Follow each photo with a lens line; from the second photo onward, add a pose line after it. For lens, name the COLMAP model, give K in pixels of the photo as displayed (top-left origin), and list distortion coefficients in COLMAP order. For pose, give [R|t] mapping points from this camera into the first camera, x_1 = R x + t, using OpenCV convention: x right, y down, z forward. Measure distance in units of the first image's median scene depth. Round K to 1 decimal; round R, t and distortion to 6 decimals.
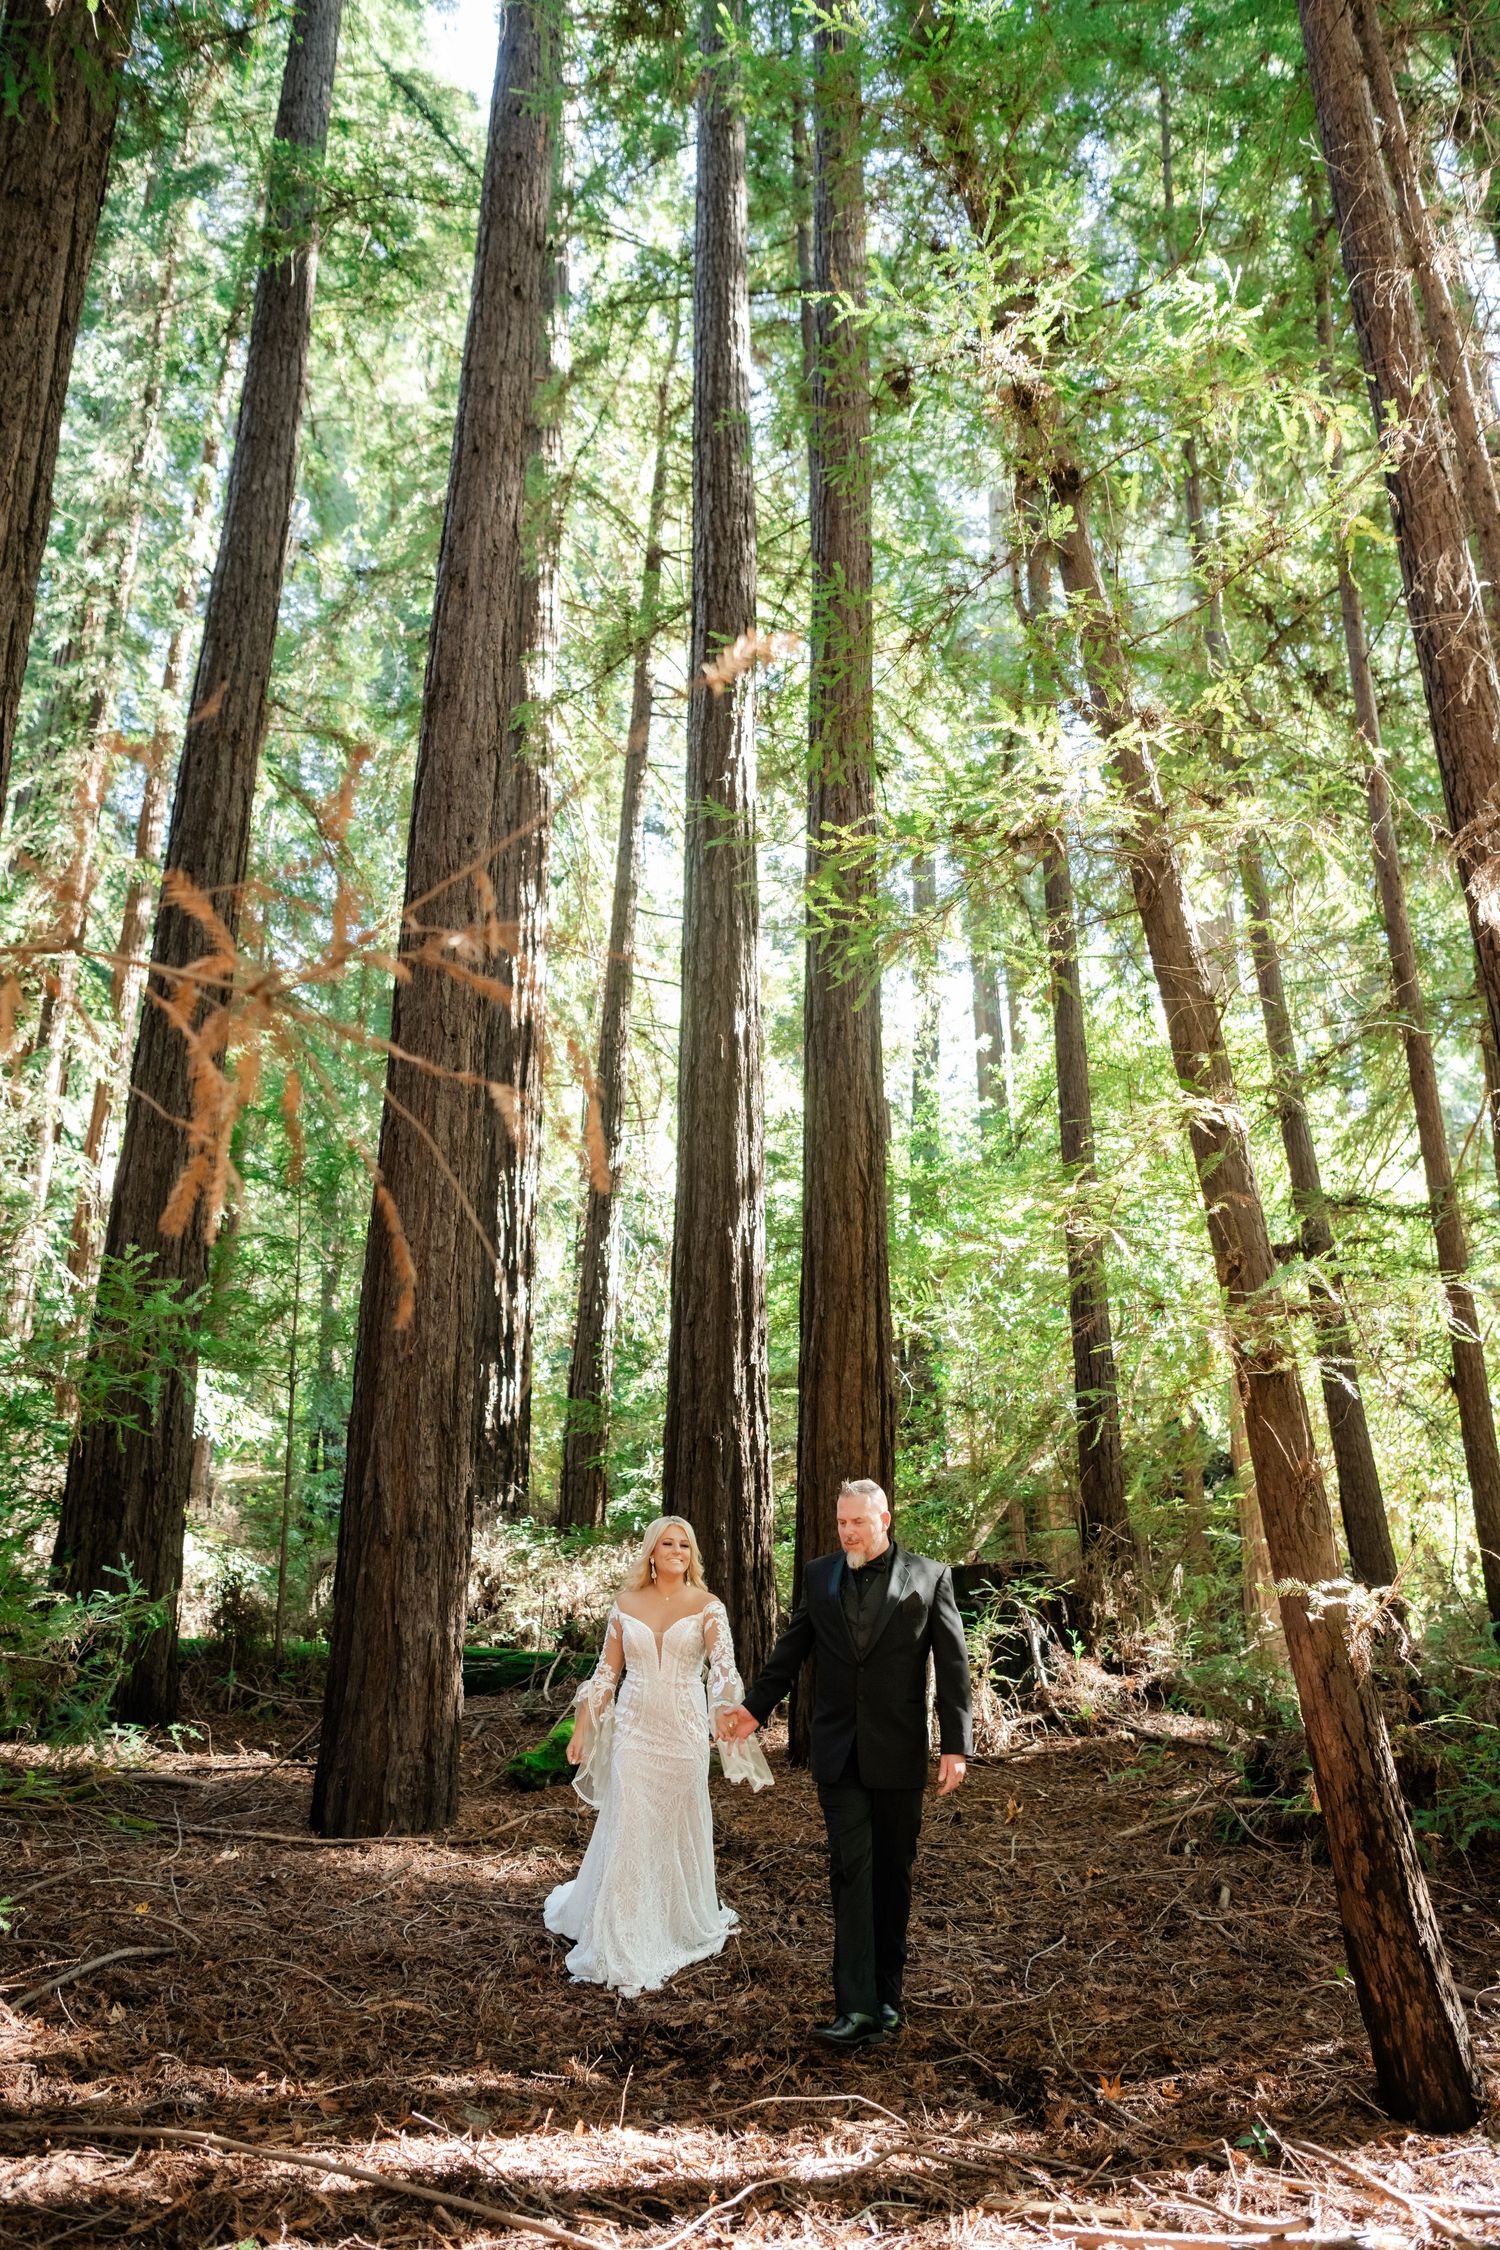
lens RADIAL K [[1526.9, 0, 775.5], [0, 1526.9, 1112.7], [0, 0, 1]] dist [-0.022001, 0.002922]
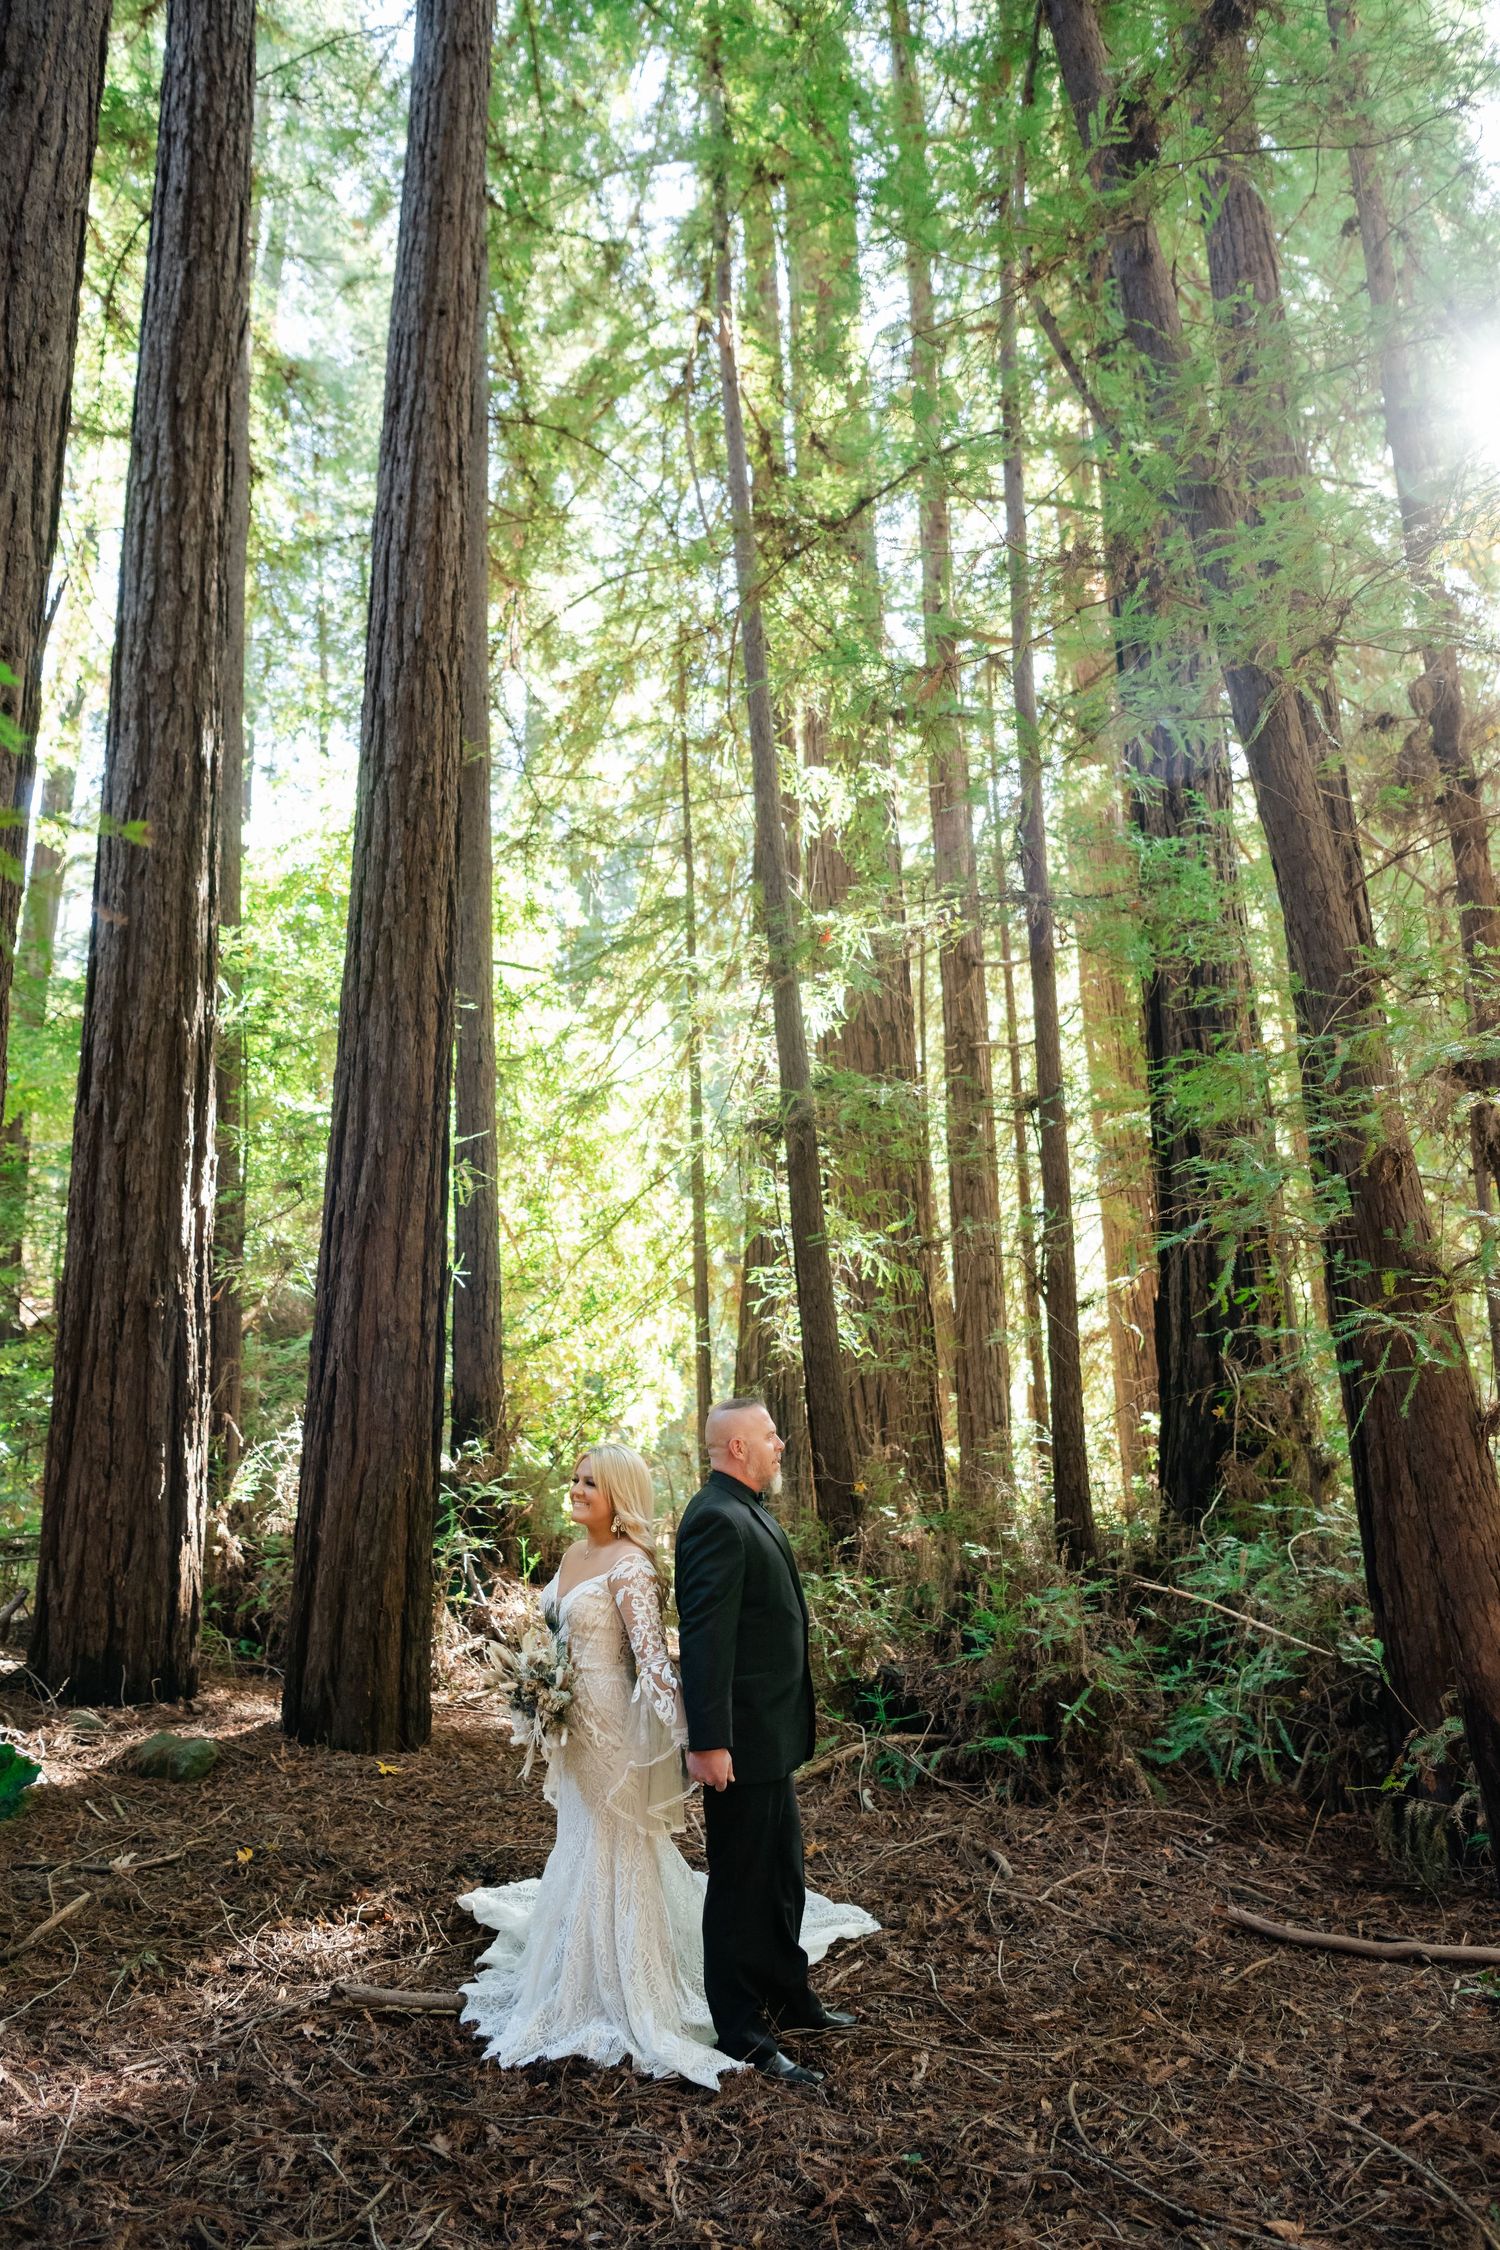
lens RADIAL K [[1561.5, 0, 755.0], [0, 1561.5, 1102.3], [0, 0, 1]] dist [-0.020614, 0.000528]
pose [[0.820428, 0.111602, 0.560752, -0.215145], [-0.160186, 0.986353, 0.038060, 0.041911], [-0.548852, -0.121050, 0.827109, 0.224880]]
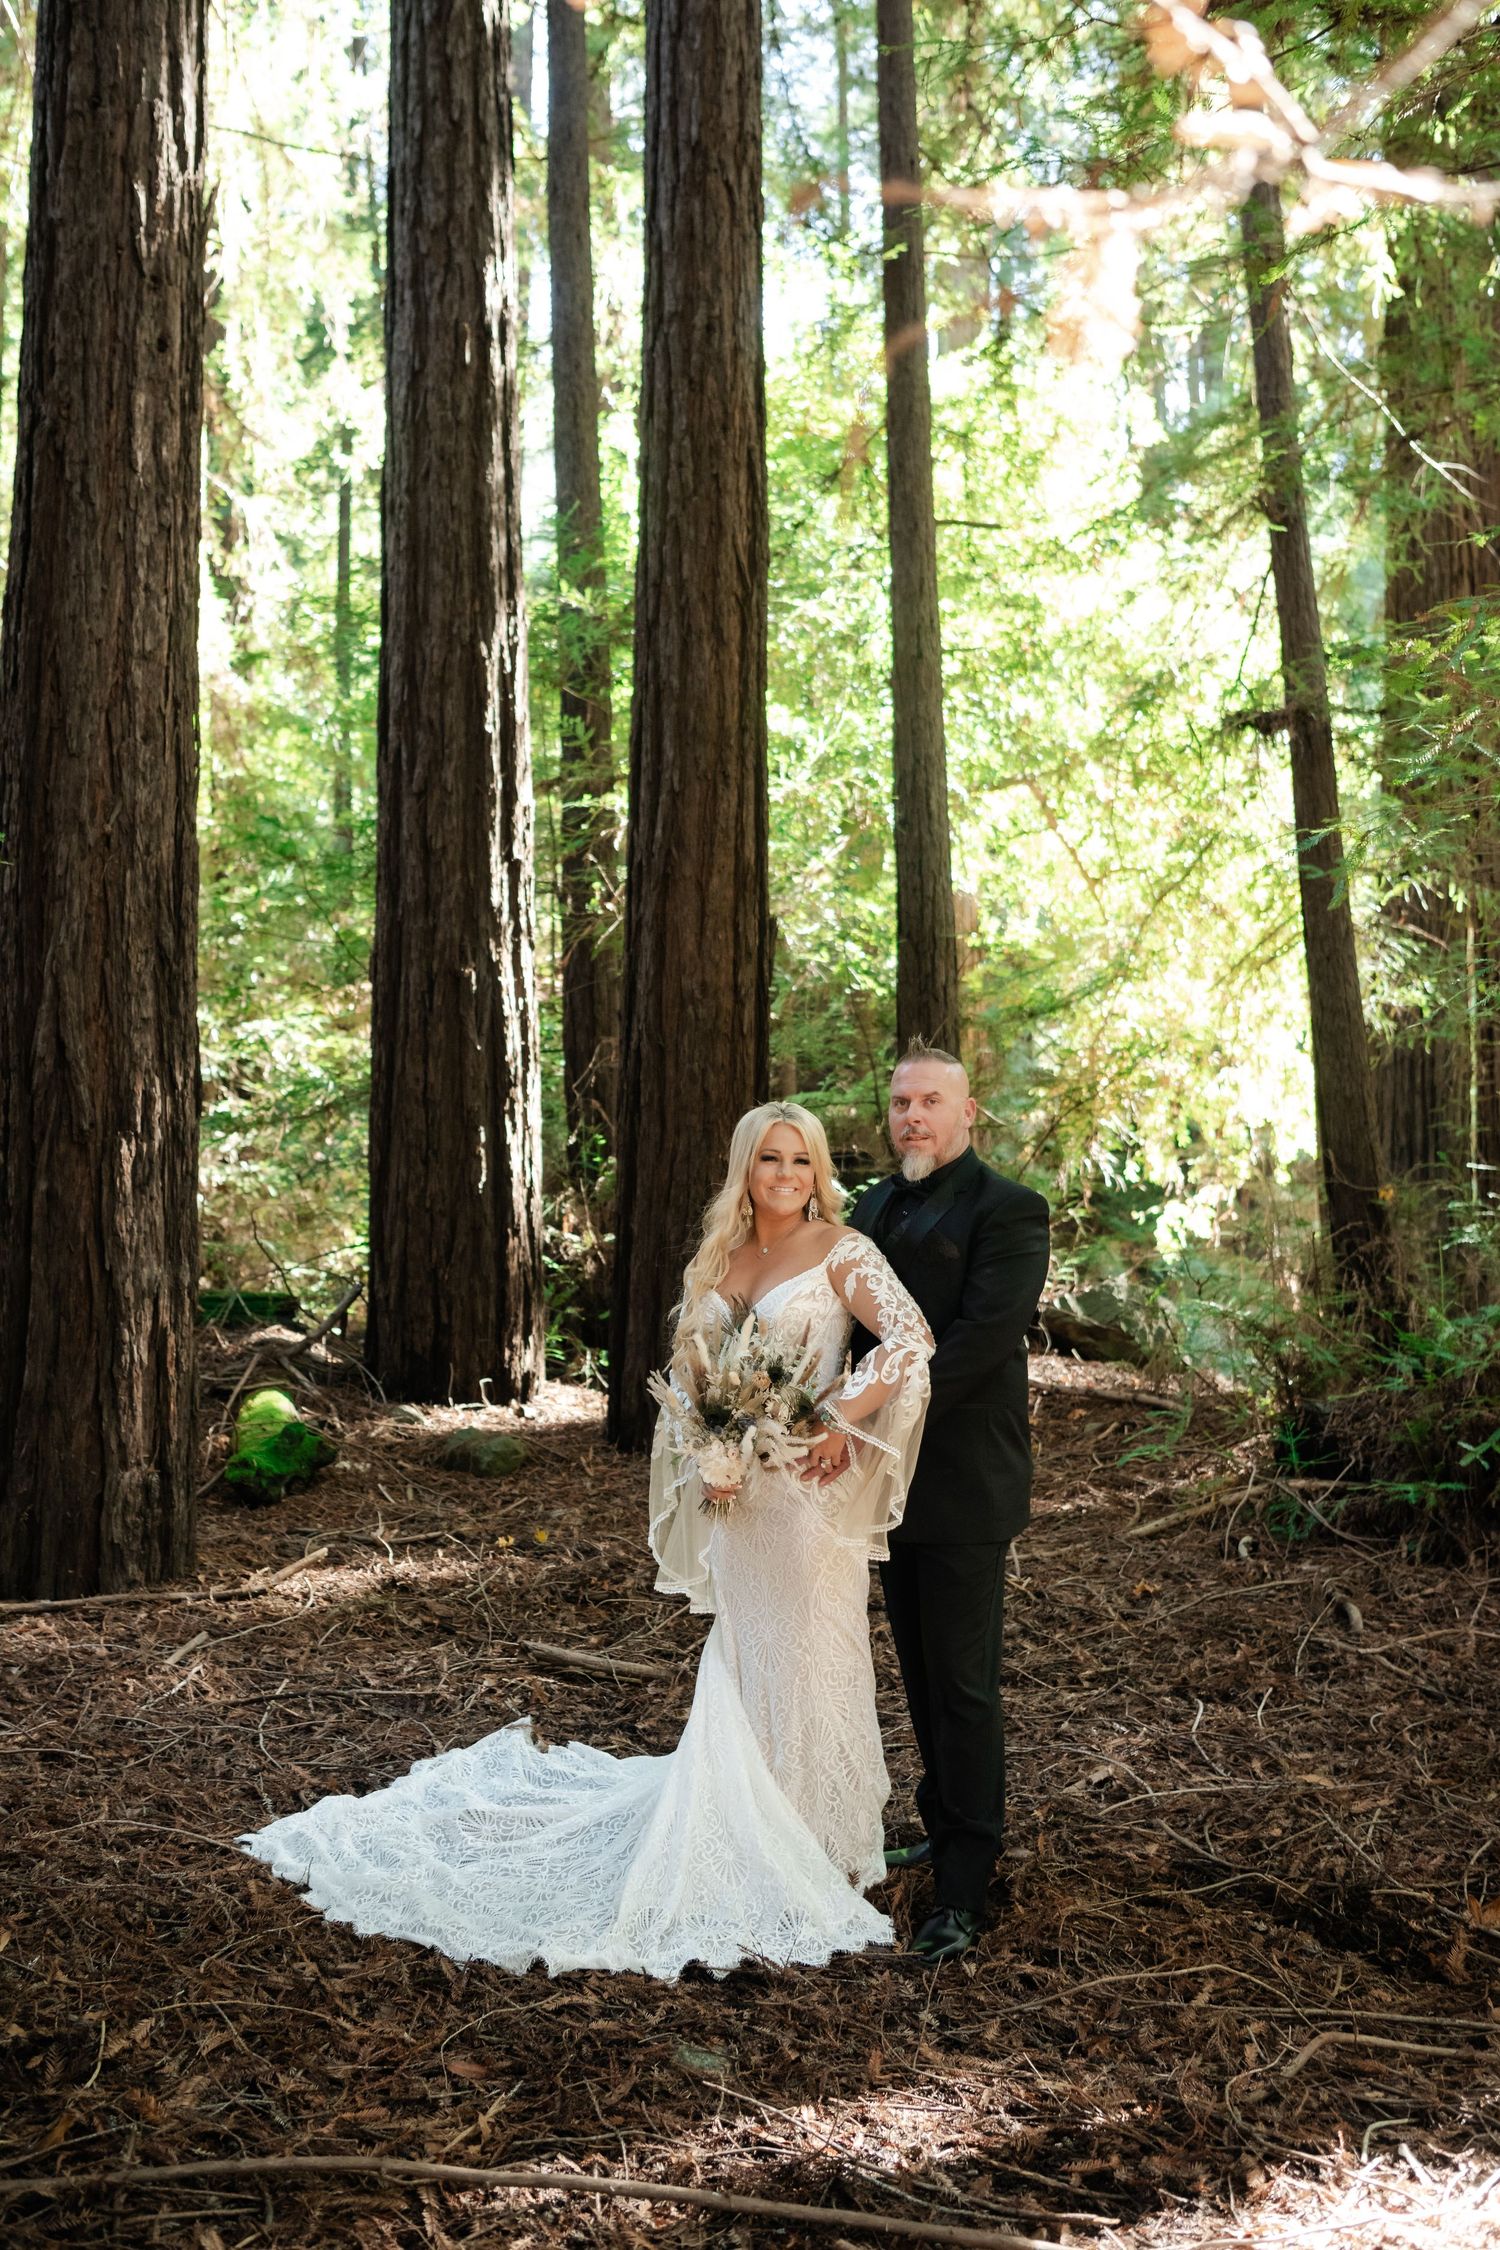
lens RADIAL K [[2215.4, 0, 748.8], [0, 2215.4, 1001.9], [0, 0, 1]] dist [-0.040638, 0.003601]
pose [[0.968980, 0.014716, 0.246701, -0.142765], [-0.070418, 0.973287, 0.218525, 0.012568], [-0.236895, -0.229118, 0.944132, 0.082206]]
